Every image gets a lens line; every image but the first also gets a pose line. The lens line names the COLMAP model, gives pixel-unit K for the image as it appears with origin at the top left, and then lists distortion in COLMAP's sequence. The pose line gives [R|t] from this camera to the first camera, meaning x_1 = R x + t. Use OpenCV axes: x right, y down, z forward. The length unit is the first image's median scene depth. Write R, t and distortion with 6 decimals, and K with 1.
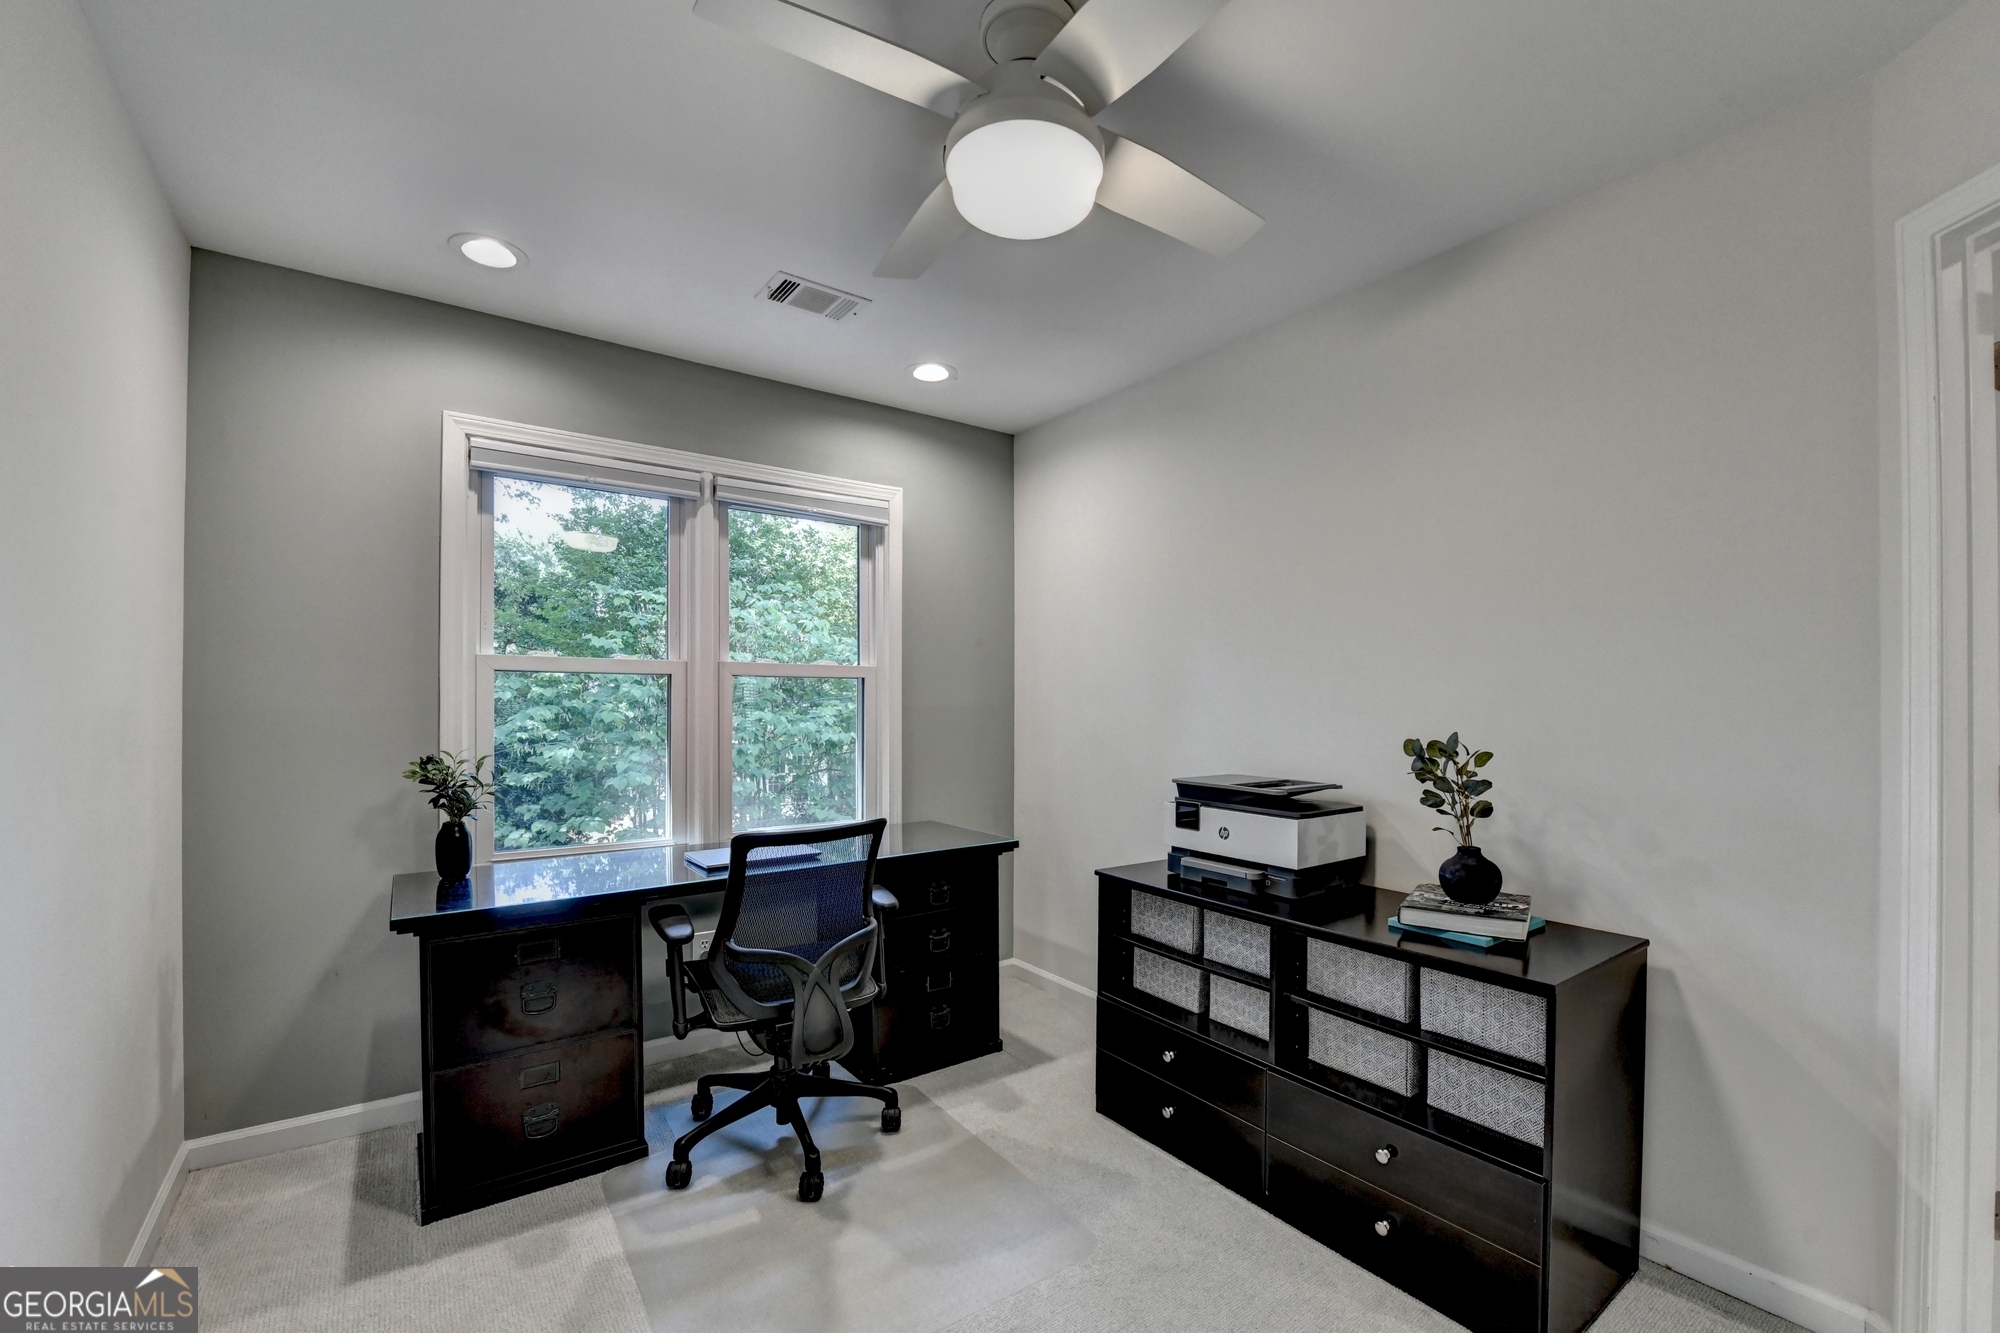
lens RADIAL K [[832.9, 0, 1000.0], [0, 832.9, 698.1], [0, 0, 1]] dist [0.000003, -0.011700]
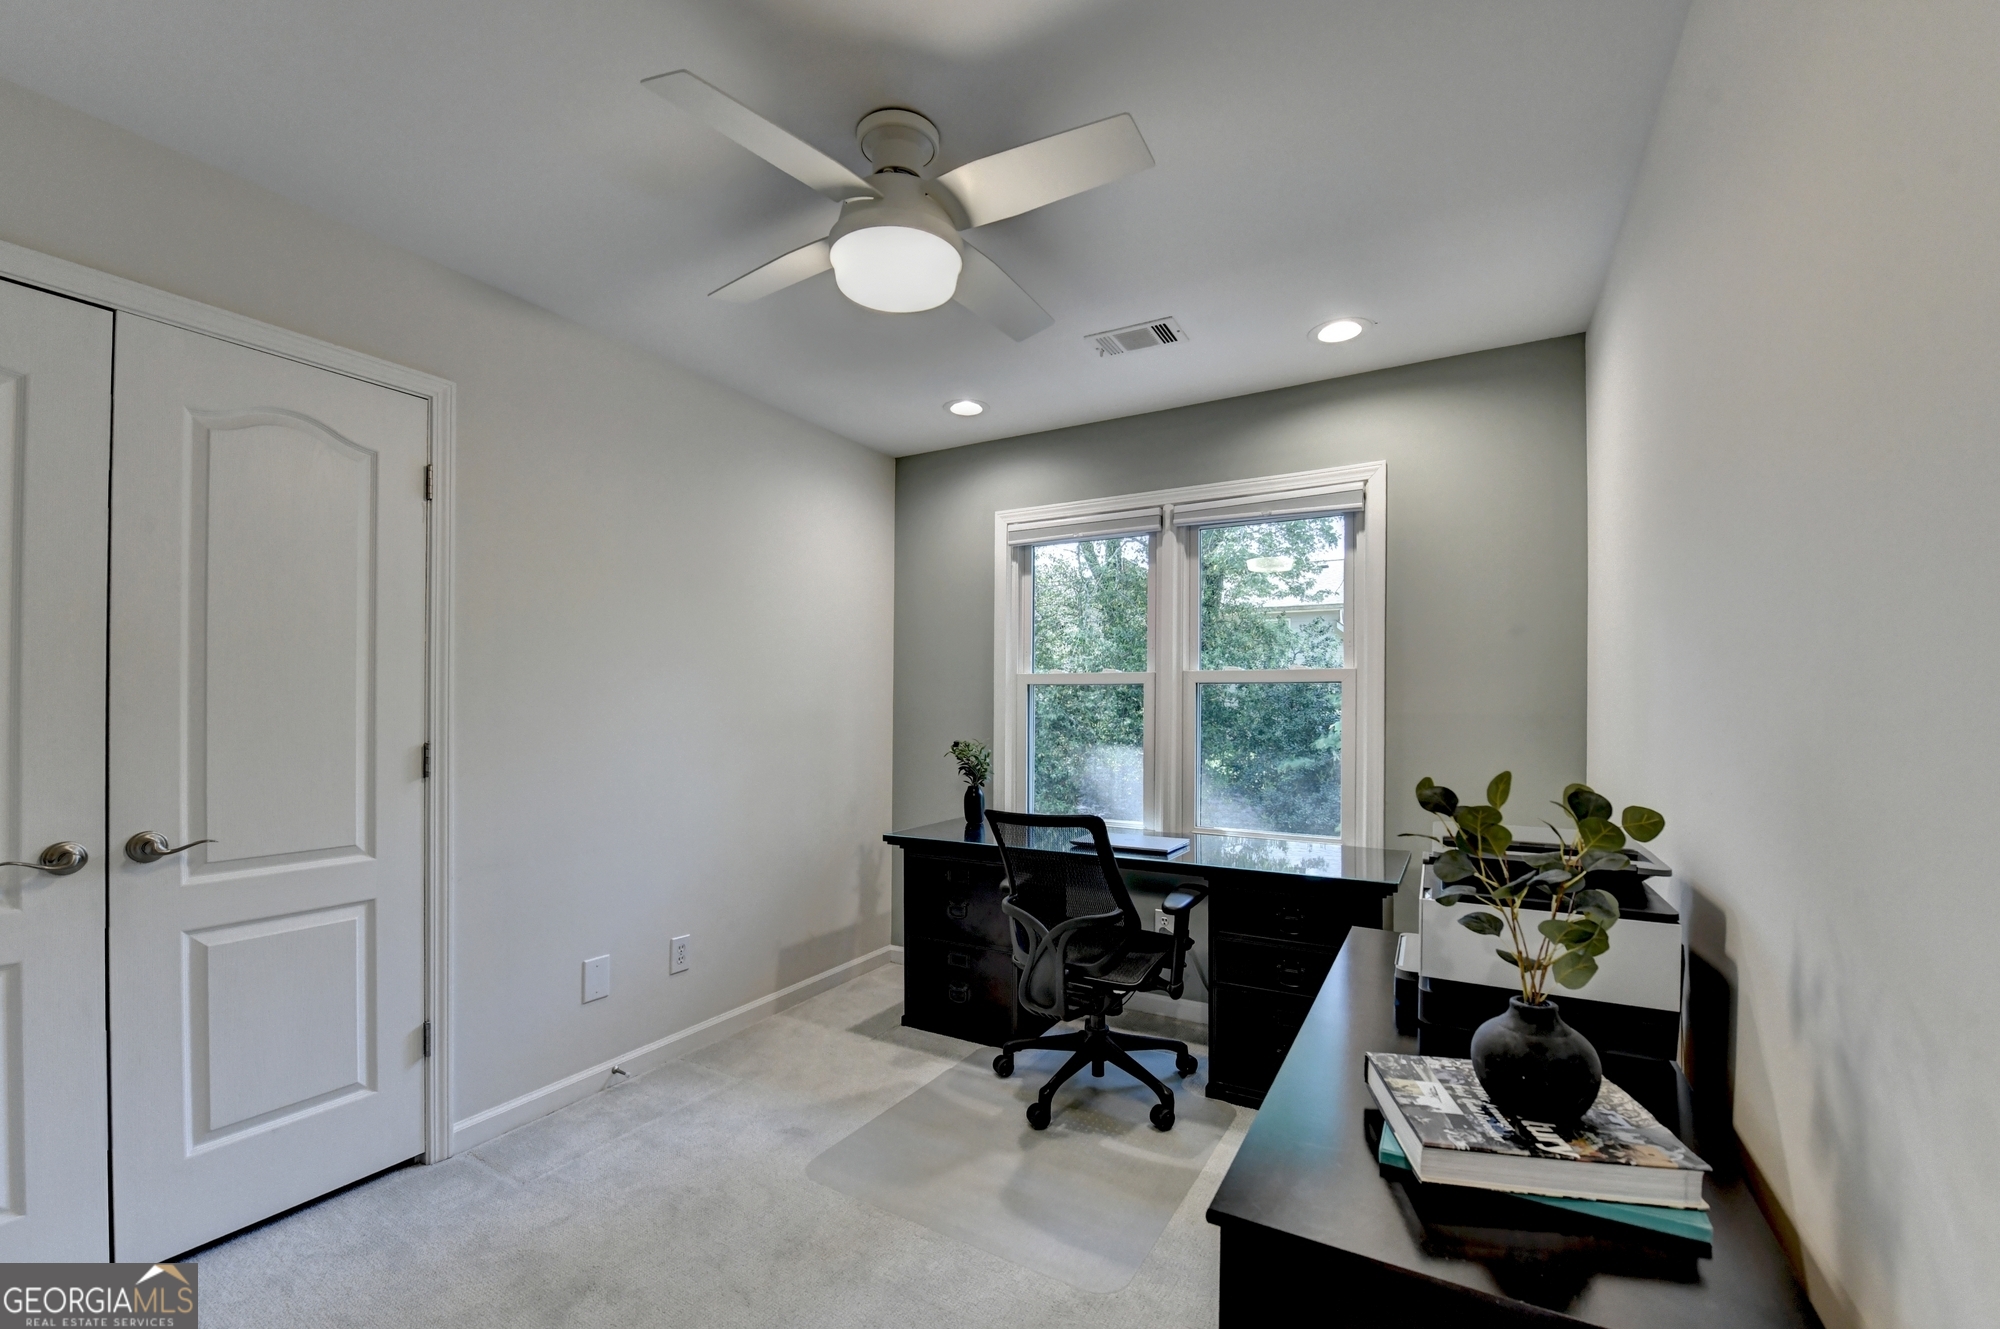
lens RADIAL K [[832.4, 0, 992.2], [0, 832.4, 700.1], [0, 0, 1]] dist [-0.017427, -0.000924]
pose [[0.401008, -0.004276, -0.916065, 0.729221], [0.001378, 0.999991, -0.004064, -0.001315], [0.916074, 0.000367, 0.401010, 0.409705]]
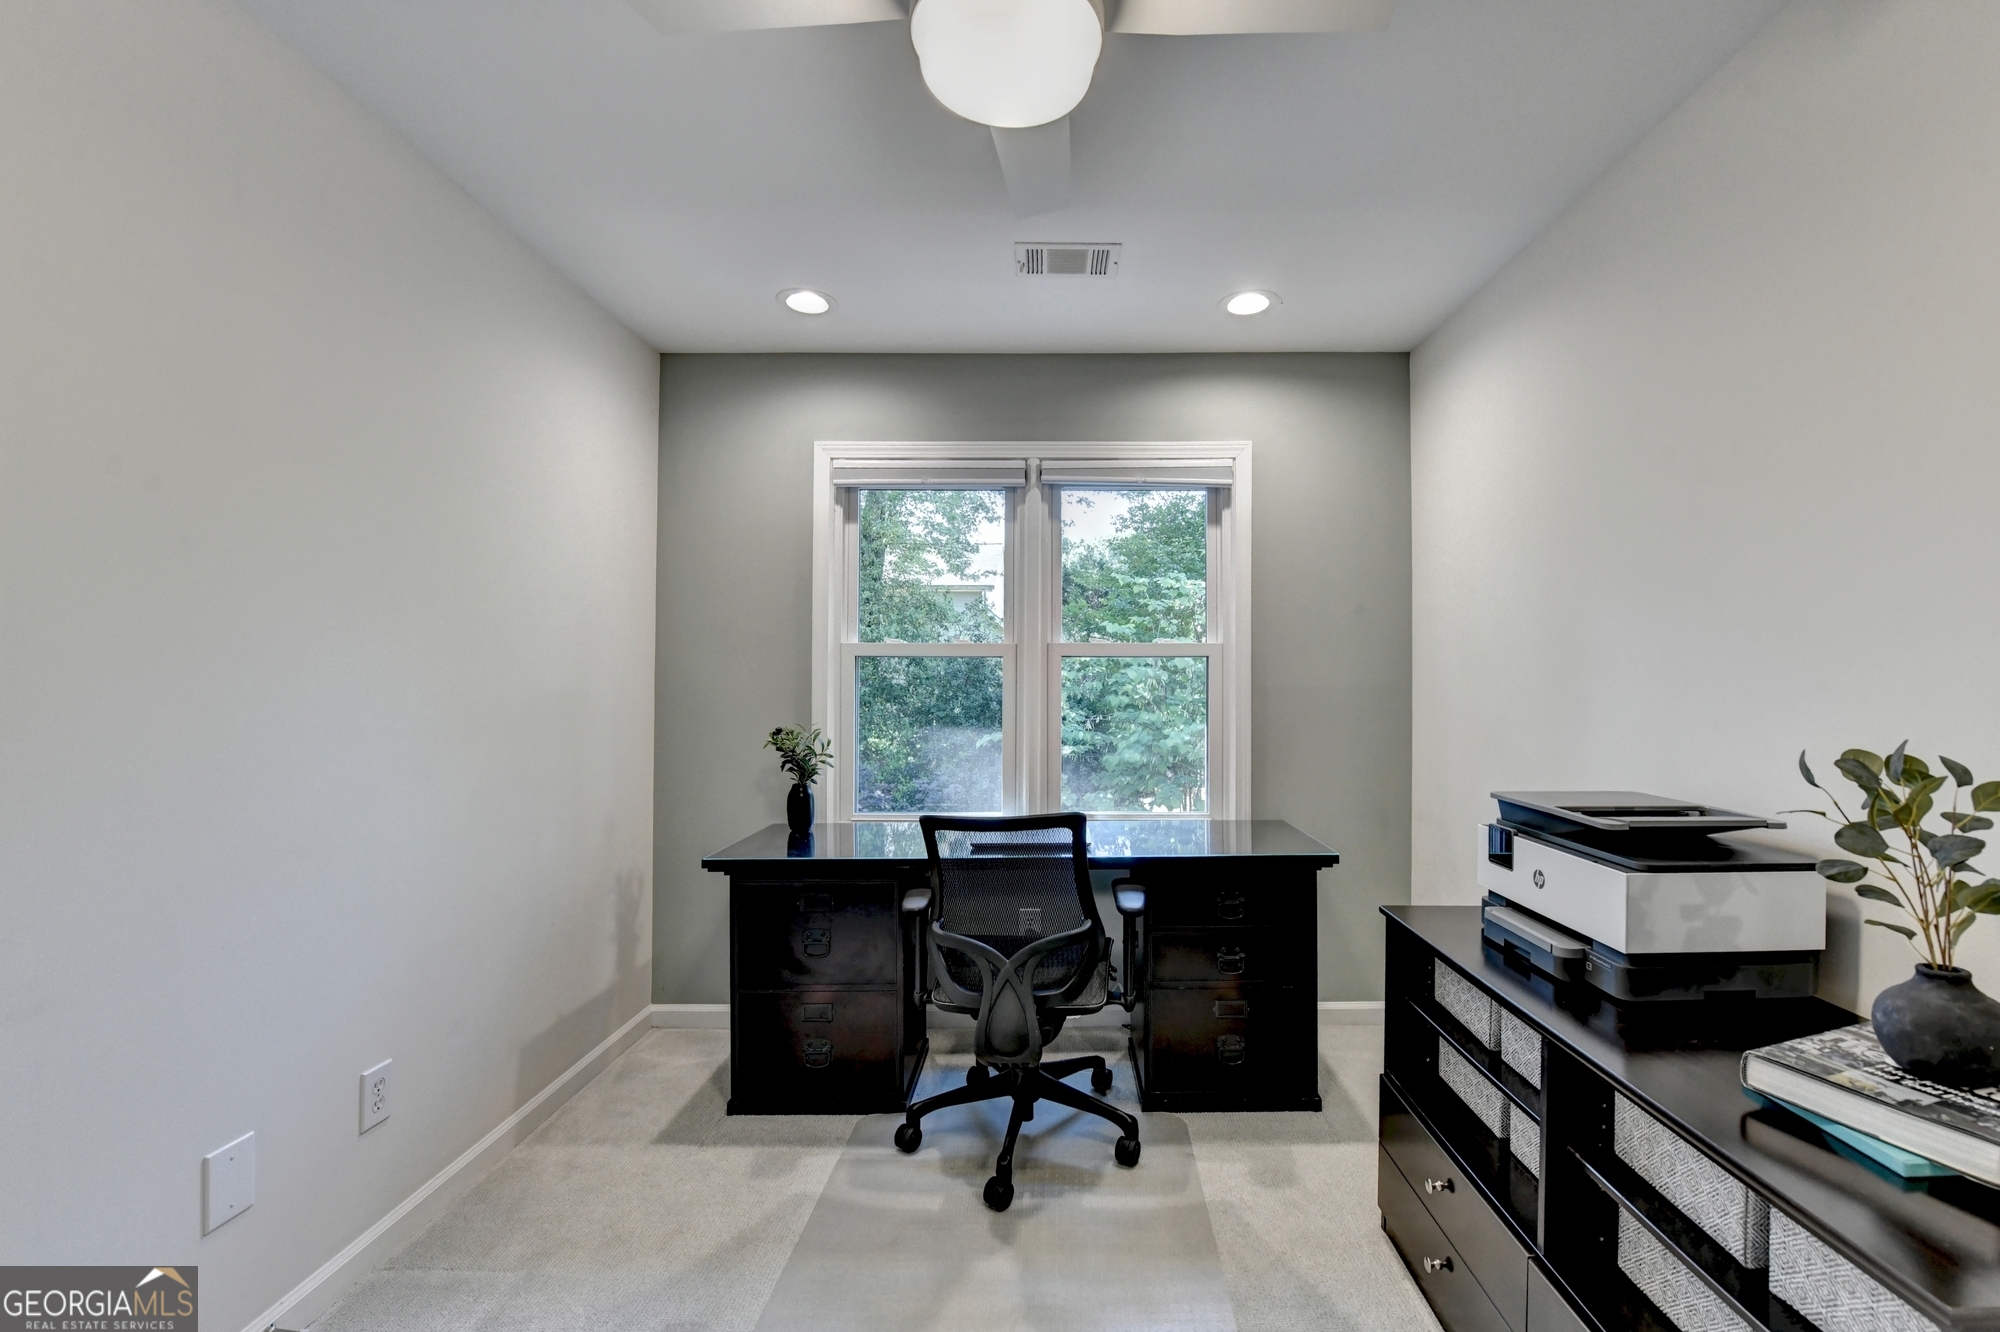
lens RADIAL K [[841.5, 0, 1069.9], [0, 841.5, 669.8], [0, 0, 1]] dist [-0.011461, -0.005666]
pose [[0.813203, -0.010569, -0.581884, 0.352197], [0.004560, 0.999920, -0.011789, 0.001247], [0.581962, 0.006934, 0.813187, 0.235055]]
